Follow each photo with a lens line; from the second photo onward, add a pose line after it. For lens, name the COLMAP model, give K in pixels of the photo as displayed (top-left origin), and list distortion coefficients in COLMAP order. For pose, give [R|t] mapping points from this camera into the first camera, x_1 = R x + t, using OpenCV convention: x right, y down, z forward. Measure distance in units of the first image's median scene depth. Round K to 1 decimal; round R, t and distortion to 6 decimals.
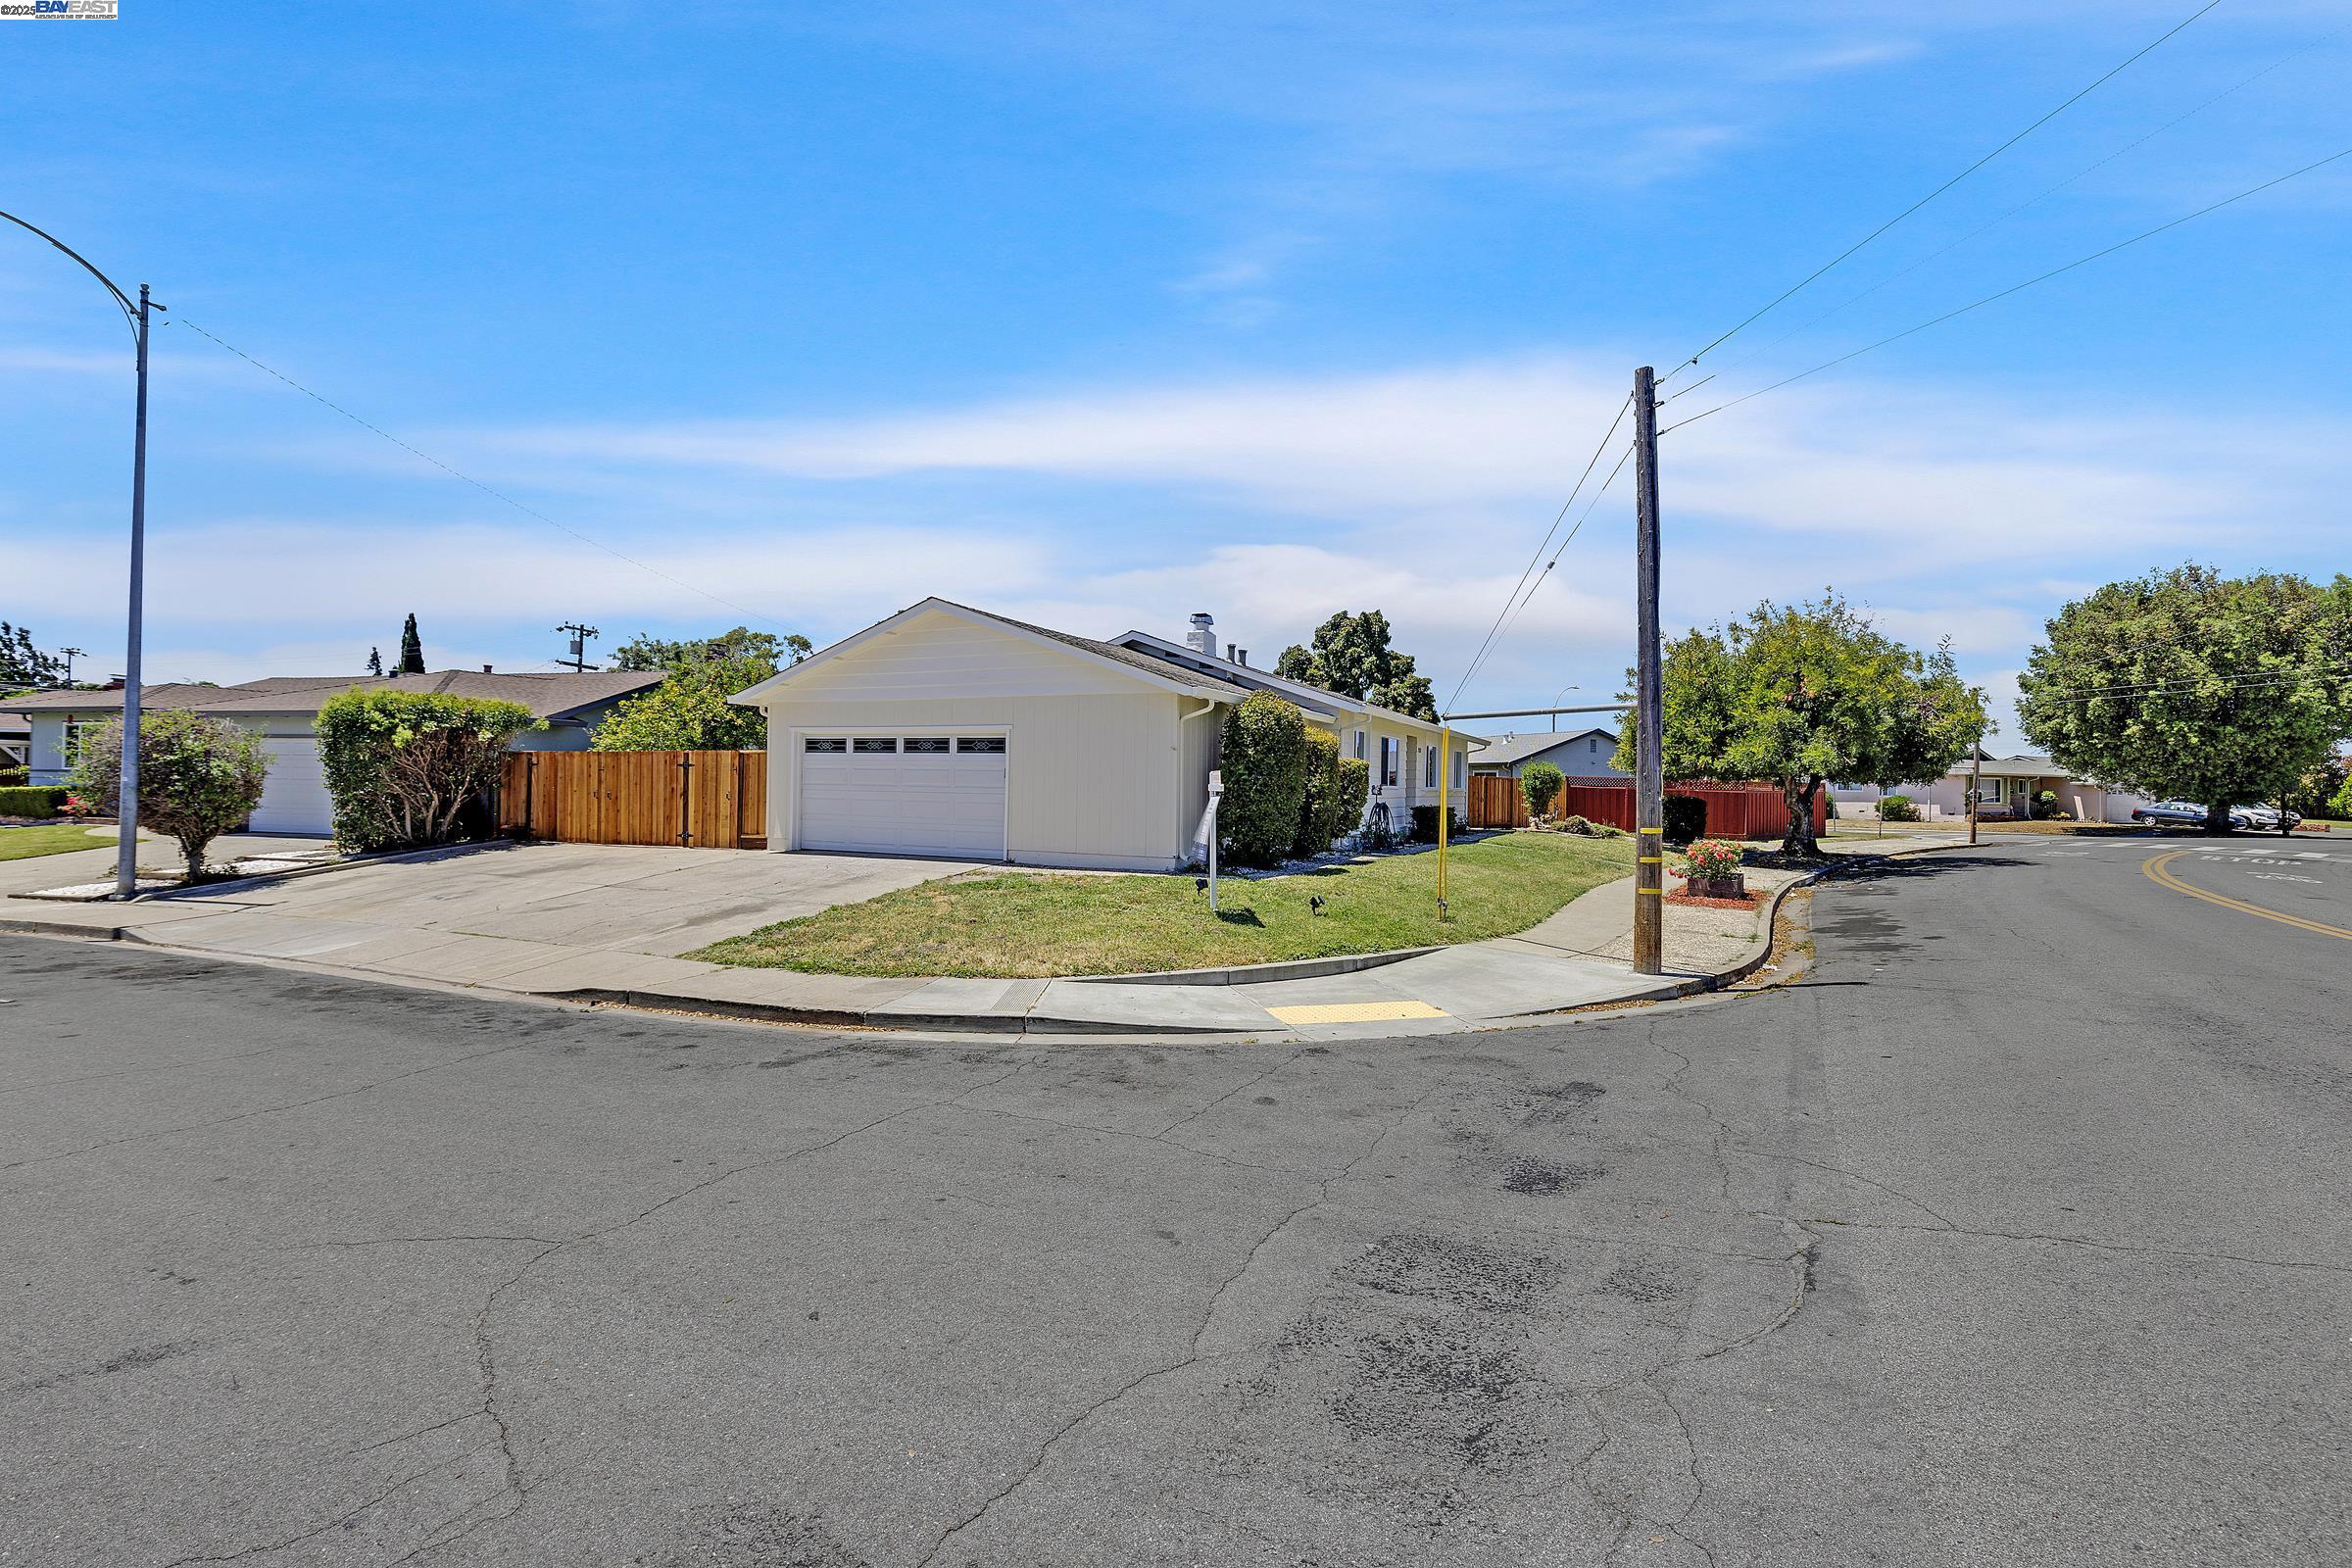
lens RADIAL K [[1052.7, 0, 1187.1], [0, 1052.7, 784.3], [0, 0, 1]] dist [0.009761, -0.000576]
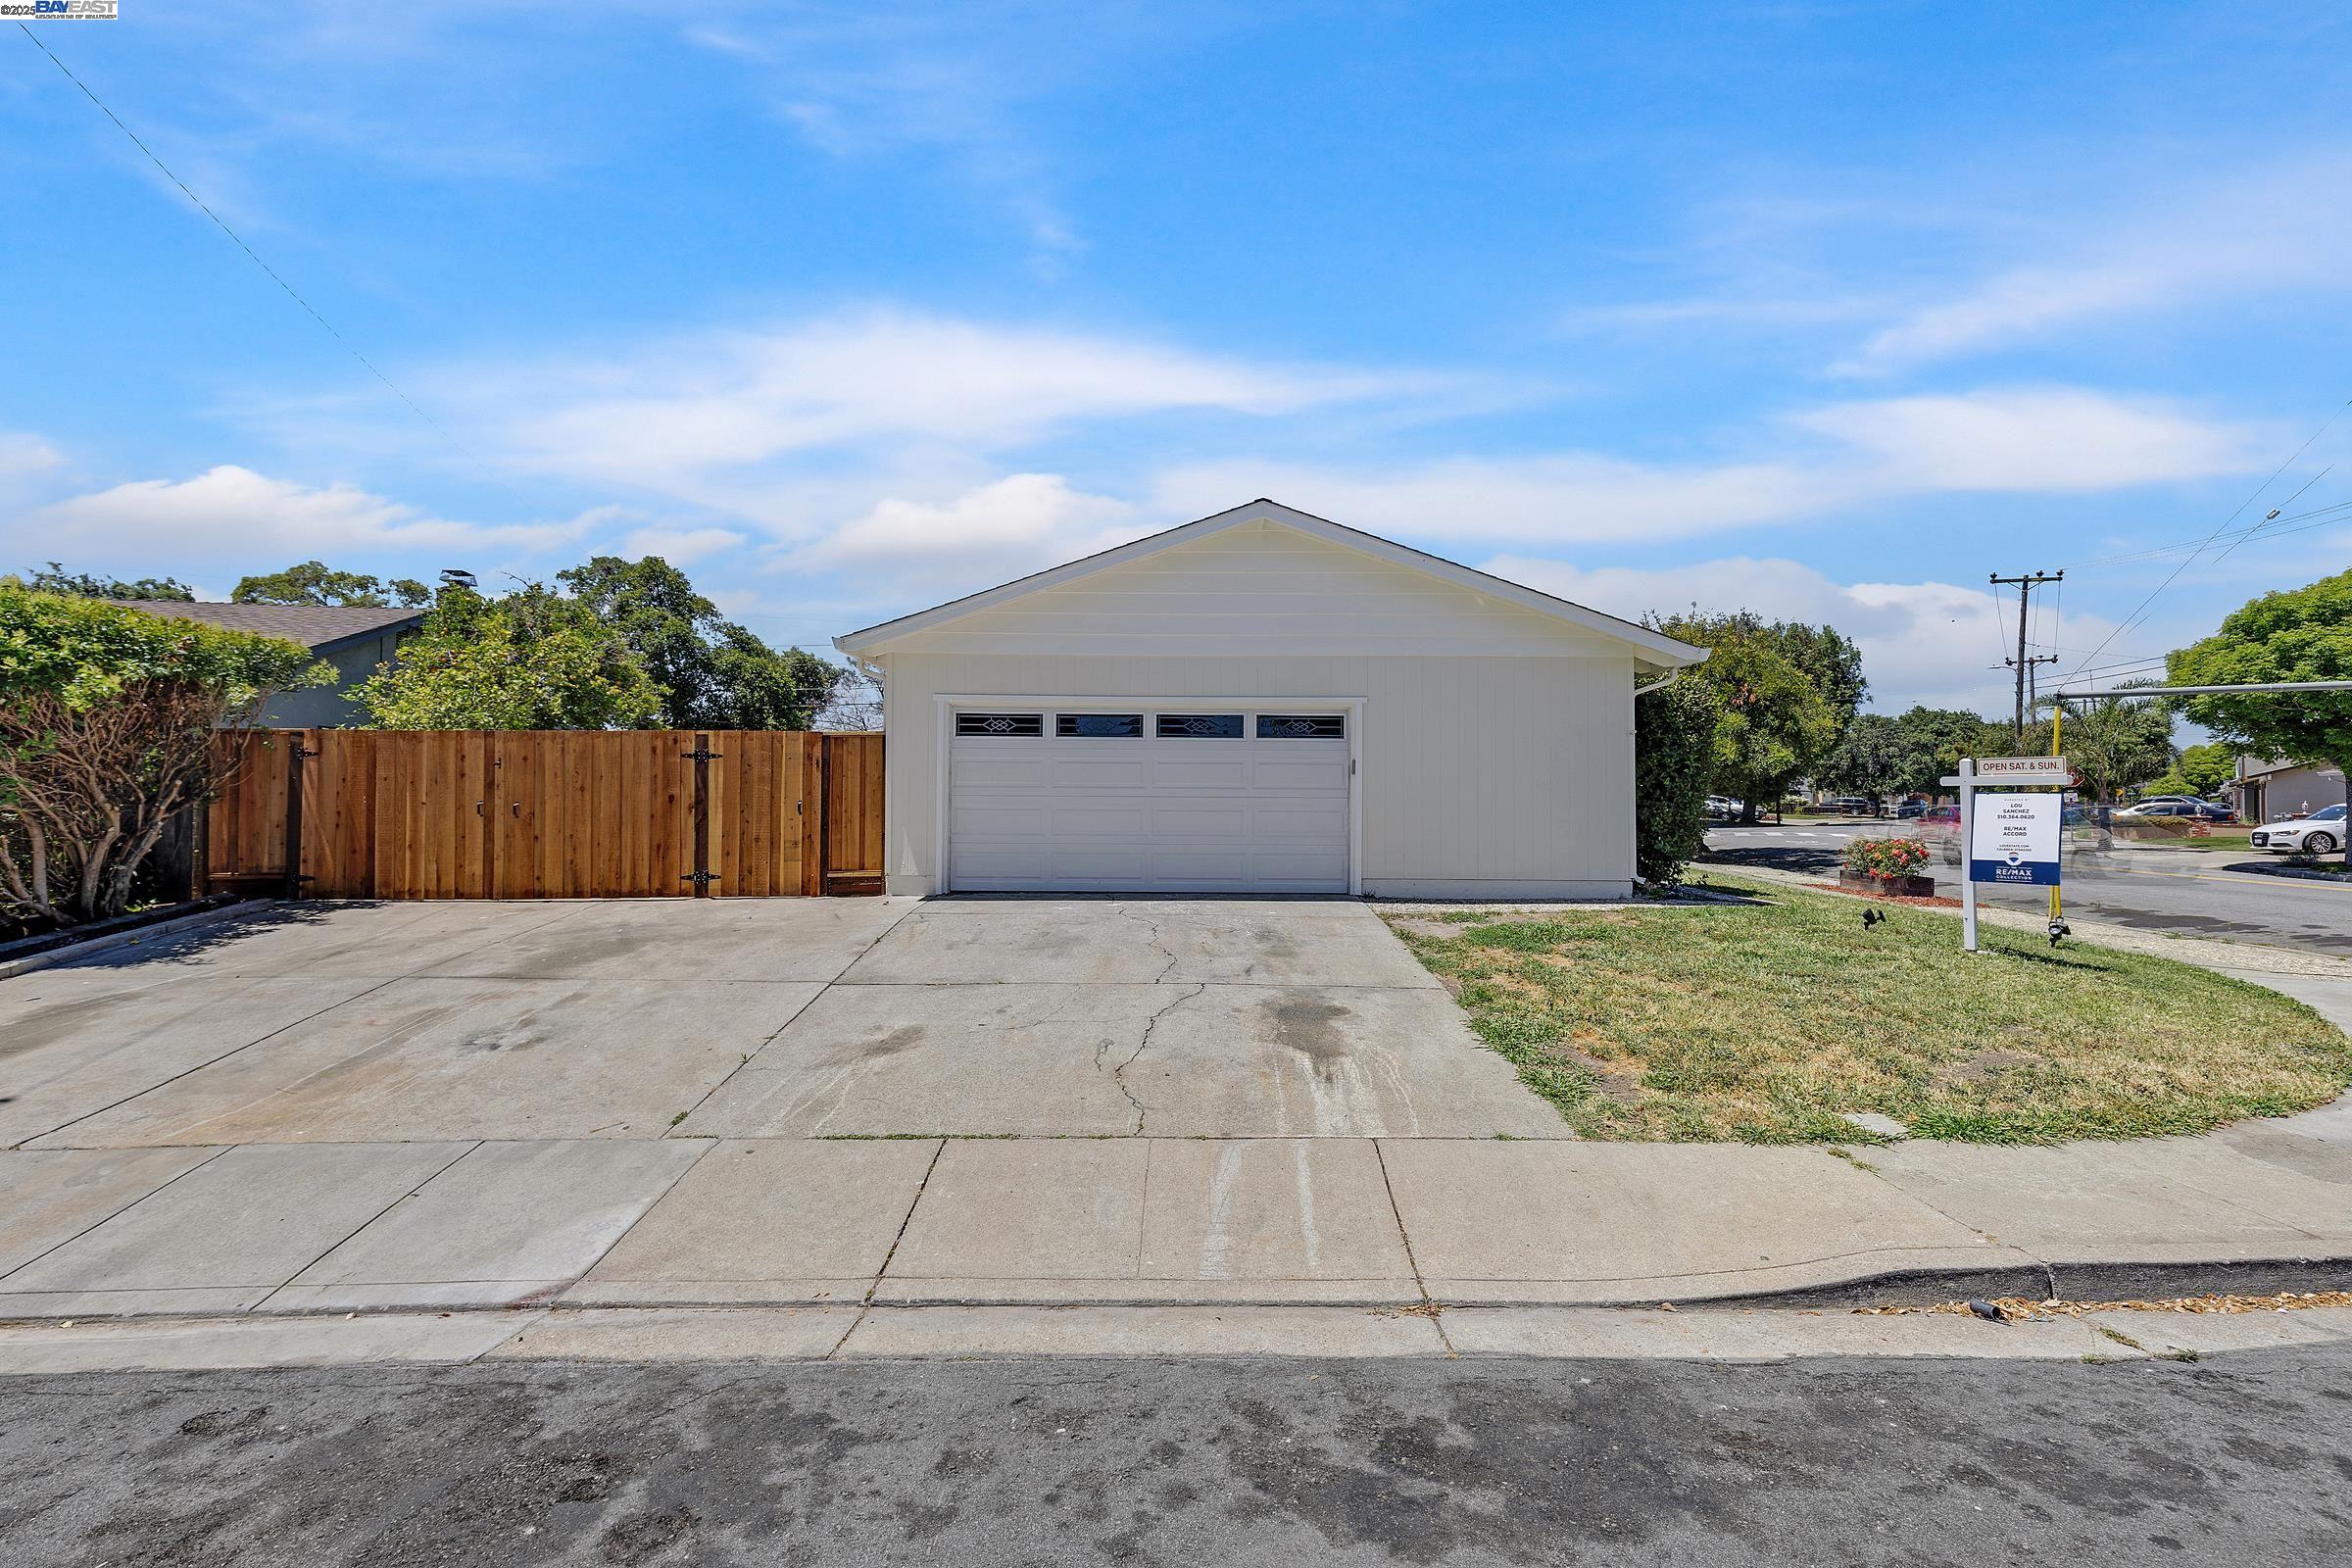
lens RADIAL K [[1052.7, 0, 1180.4], [0, 1052.7, 791.3], [0, 0, 1]] dist [0.009761, -0.000576]
pose [[0.904739, -0.006963, 0.425909, -0.474563], [0.008155, 0.999966, -0.000974, 0.003982], [-0.425888, 0.004354, 0.904765, 0.355582]]
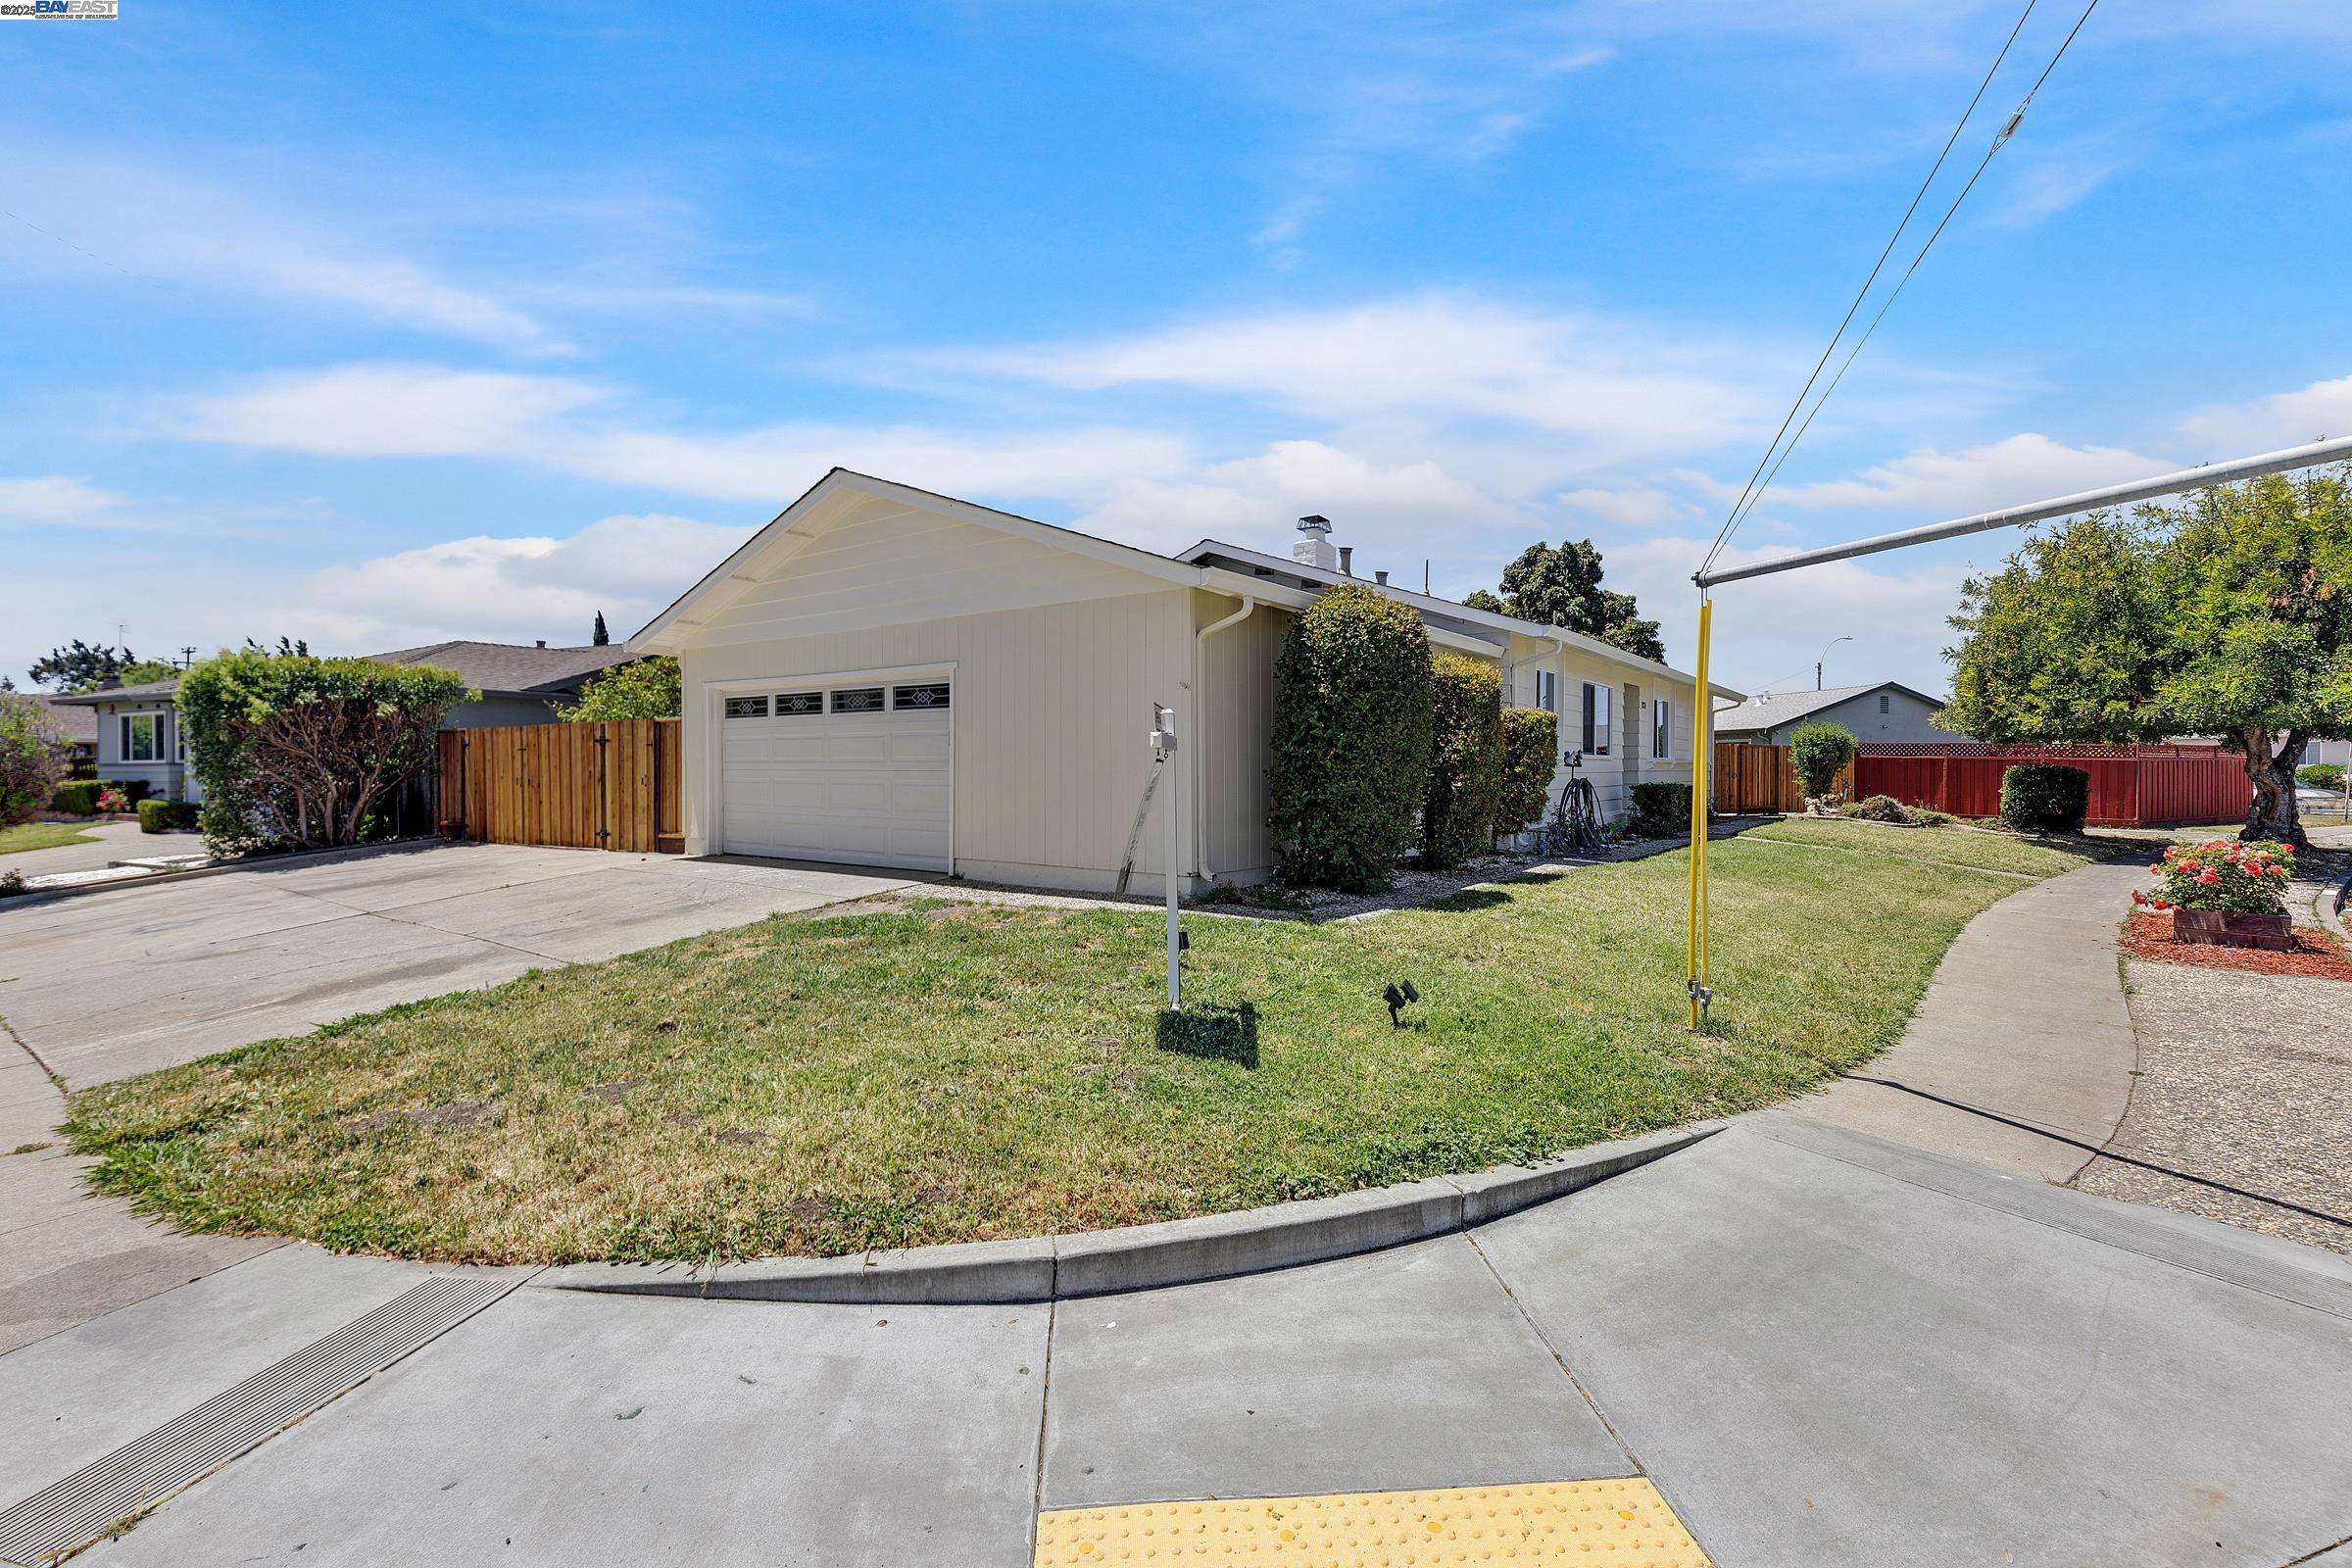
lens RADIAL K [[1052.7, 0, 1186.4], [0, 1052.7, 779.1], [0, 0, 1]] dist [0.009761, -0.000576]
pose [[0.981317, -0.013352, -0.191935, 0.074827], [0.015170, 0.999853, 0.008010, 0.009304], [0.191800, -0.010772, 0.981375, 0.335870]]
